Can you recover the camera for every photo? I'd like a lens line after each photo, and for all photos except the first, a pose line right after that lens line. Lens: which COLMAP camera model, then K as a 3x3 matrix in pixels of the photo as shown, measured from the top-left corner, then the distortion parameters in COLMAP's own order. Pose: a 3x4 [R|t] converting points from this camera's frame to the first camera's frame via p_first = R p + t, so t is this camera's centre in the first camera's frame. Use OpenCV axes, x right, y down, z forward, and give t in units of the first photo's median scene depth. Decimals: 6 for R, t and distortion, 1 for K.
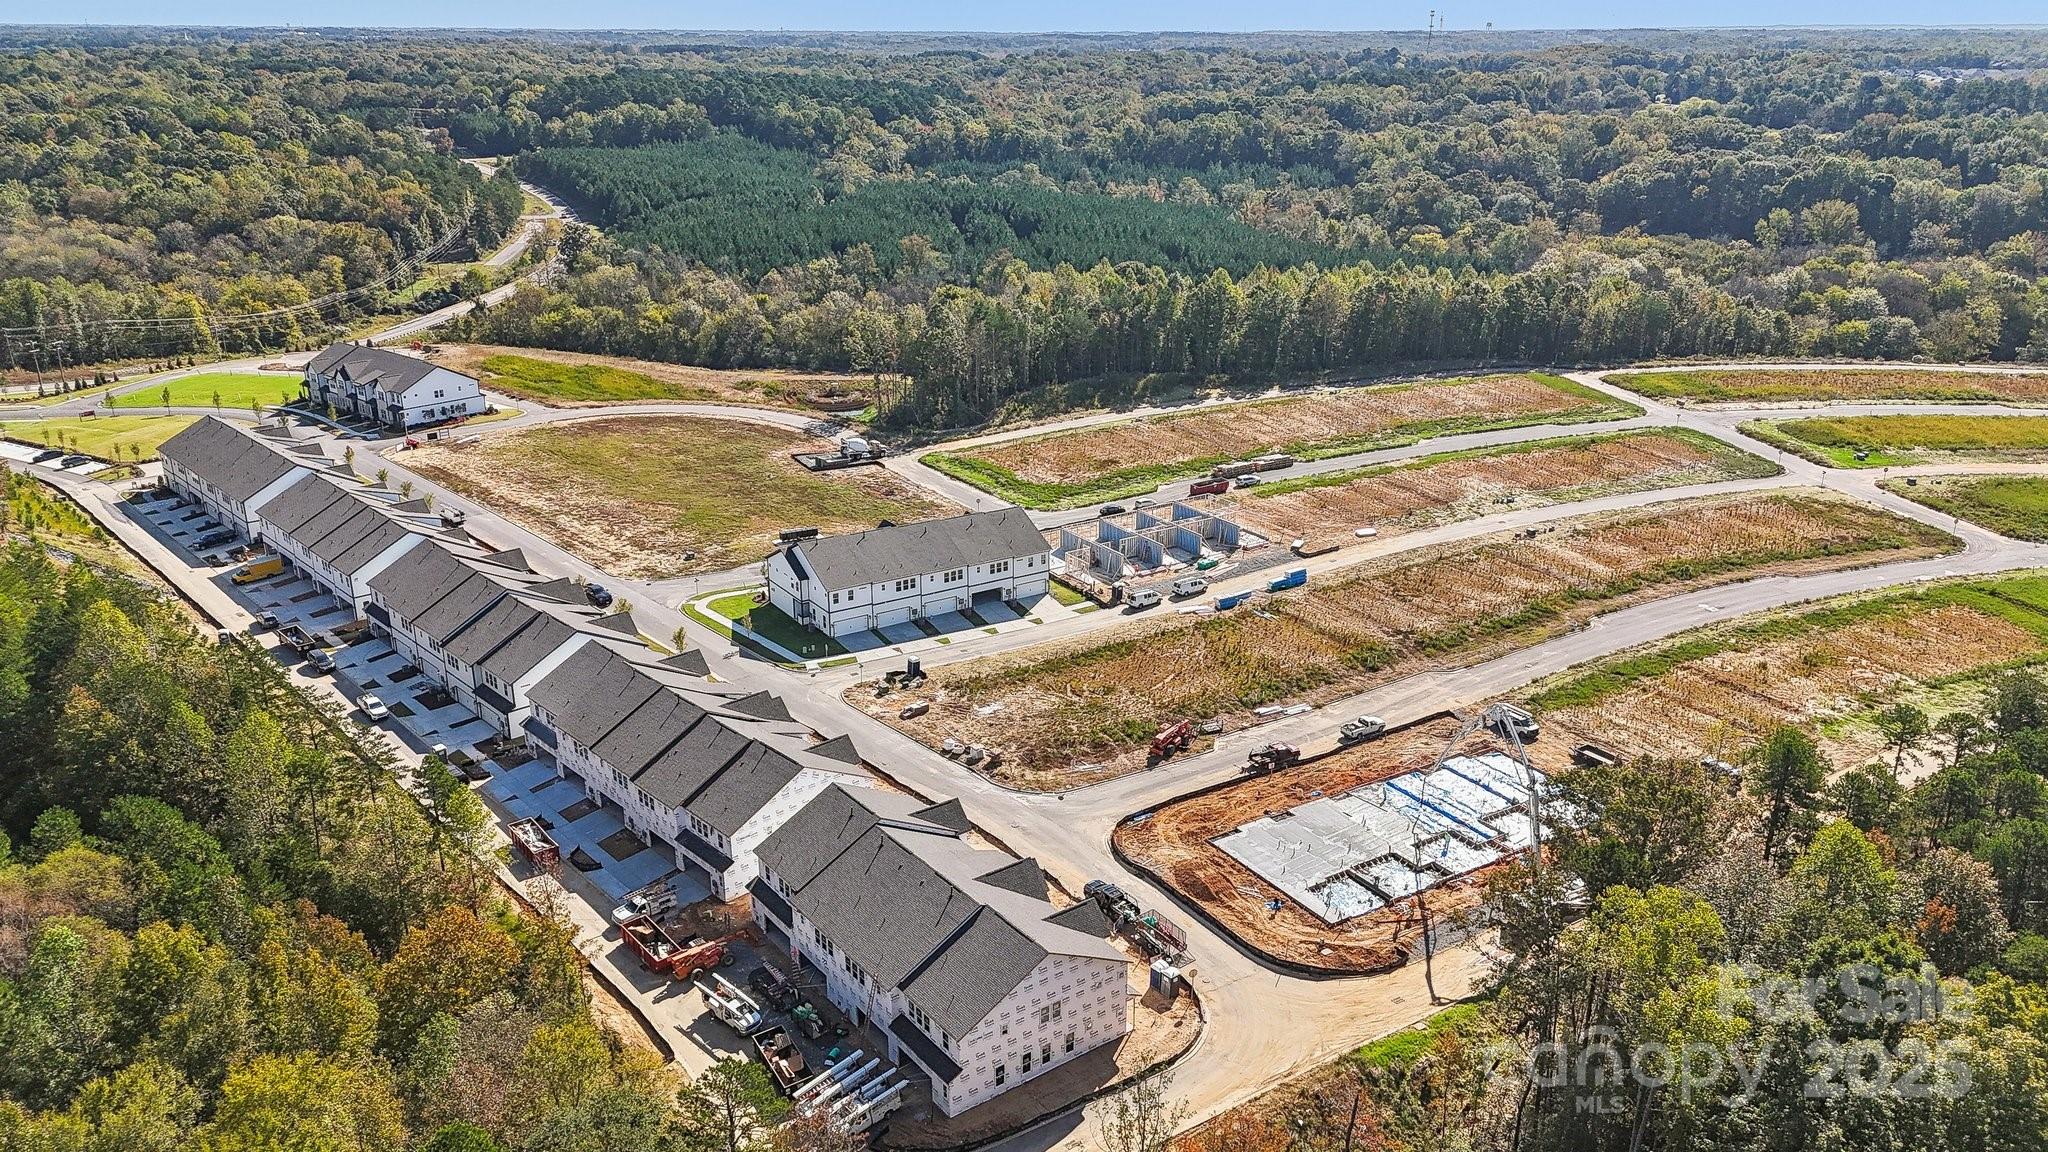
lens RADIAL K [[1532.4, 0, 1024.0], [0, 1532.4, 576.0], [0, 0, 1]] dist [0.075420, -0.089598]
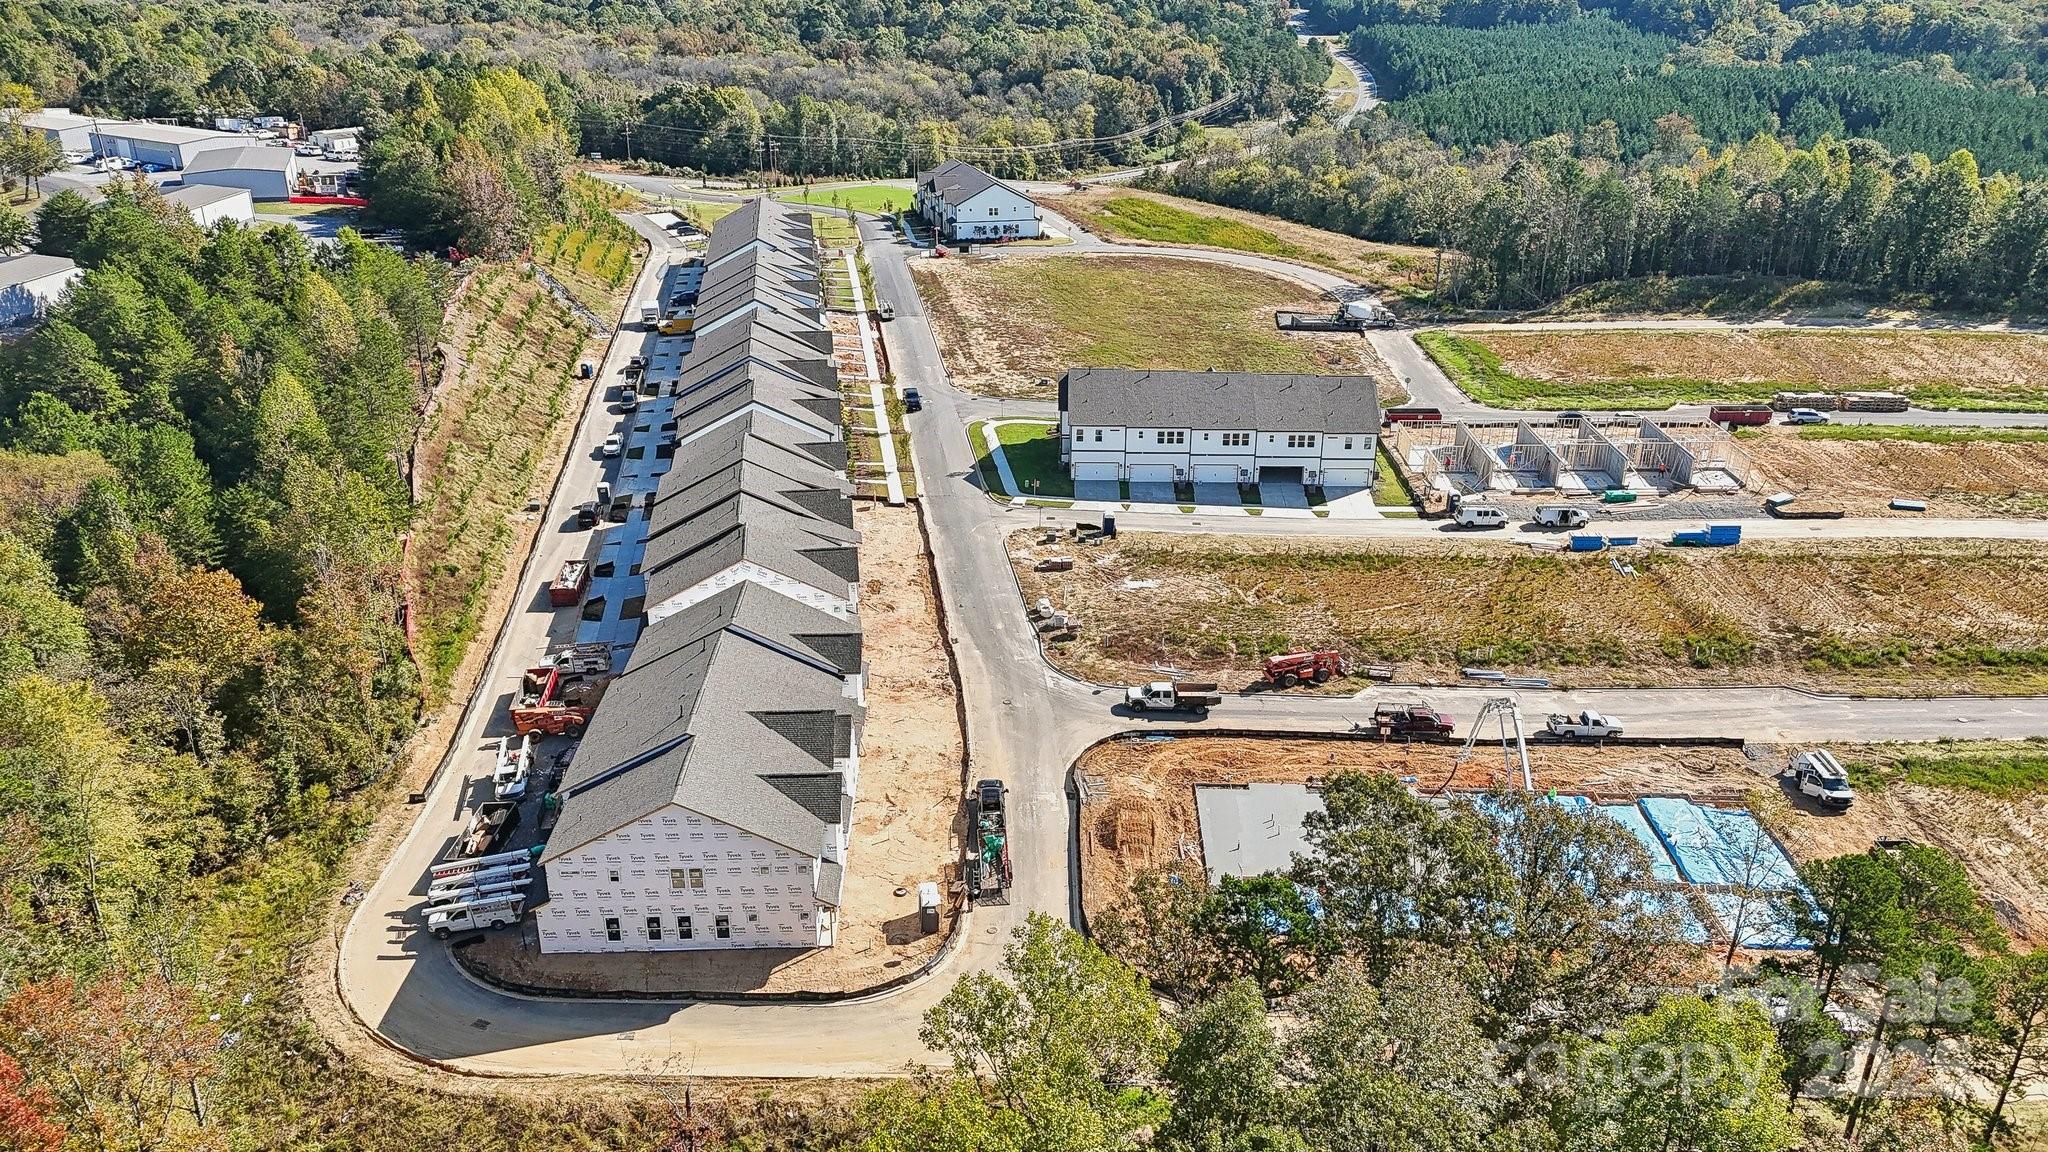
lens RADIAL K [[1532.4, 0, 1024.0], [0, 1532.4, 576.0], [0, 0, 1]] dist [0.075420, -0.089598]
pose [[0.823828, 0.218588, -0.522998, 0.304329], [-0.192264, 0.975715, 0.104946, 0.006755], [0.533237, 0.014096, 0.845849, 0.230637]]
